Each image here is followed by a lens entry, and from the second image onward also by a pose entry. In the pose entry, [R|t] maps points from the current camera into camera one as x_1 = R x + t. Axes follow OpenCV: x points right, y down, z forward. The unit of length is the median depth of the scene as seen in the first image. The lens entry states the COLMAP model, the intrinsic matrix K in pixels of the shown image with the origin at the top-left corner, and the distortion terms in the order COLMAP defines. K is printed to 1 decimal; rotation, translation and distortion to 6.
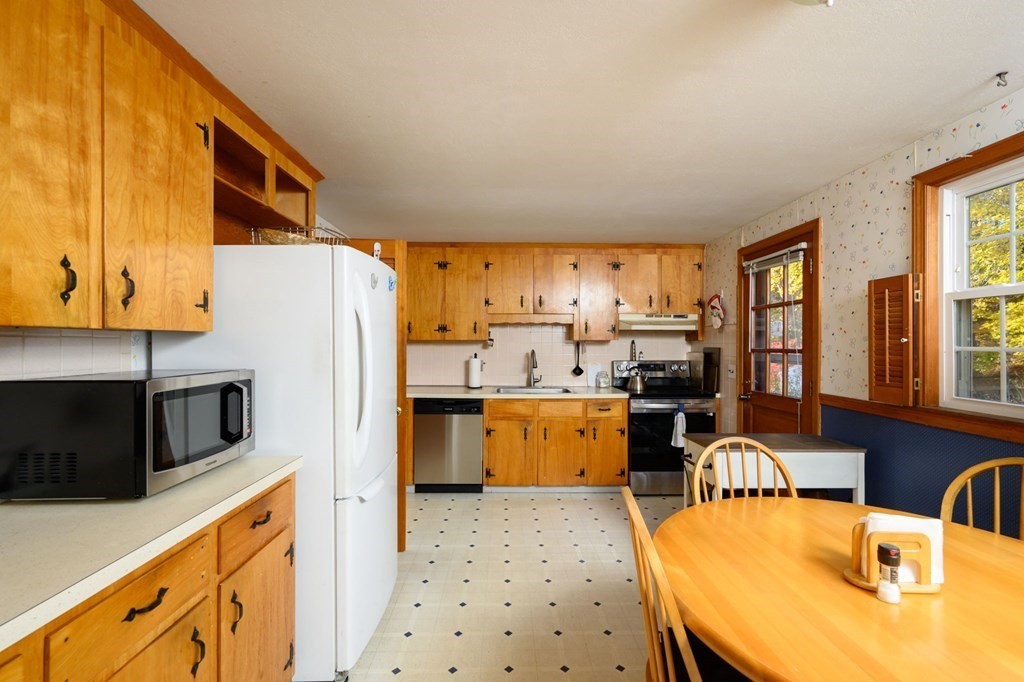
lens RADIAL K [[474.6, 0, 509.4], [0, 474.6, 344.8], [0, 0, 1]] dist [-0.002865, -0.000111]
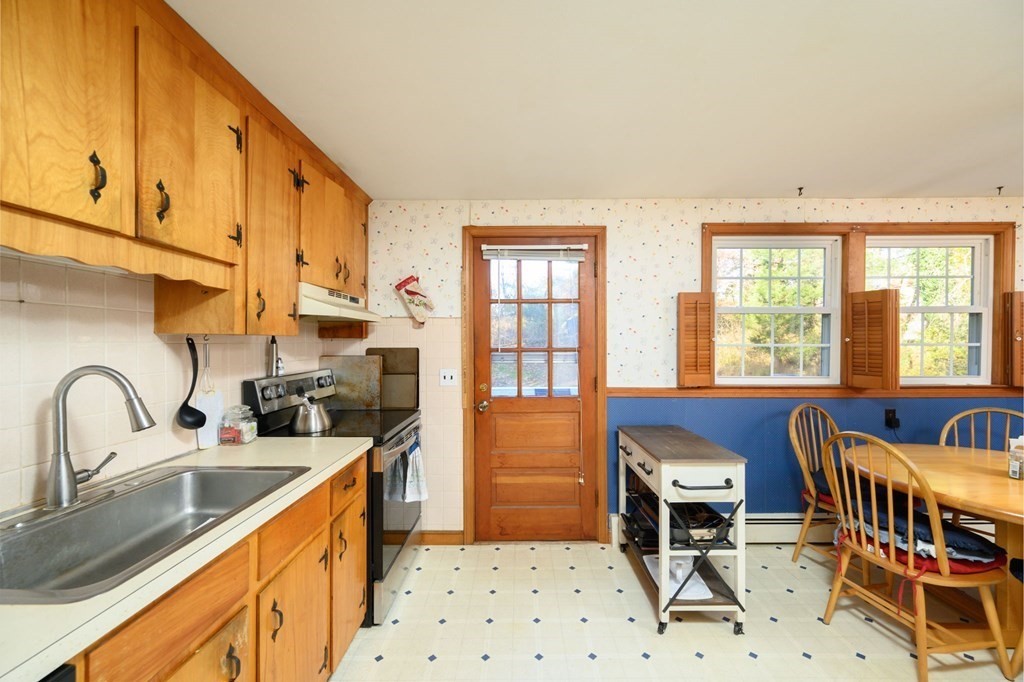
lens RADIAL K [[393.6, 0, 512.9], [0, 393.6, 341.4], [0, 0, 1]] dist [0.002260, 0.000084]
pose [[0.041820, -0.006257, 0.999106, -0.270685], [-0.000945, 0.999980, 0.006302, -0.008581], [-0.999125, -0.001208, 0.041814, 1.212061]]
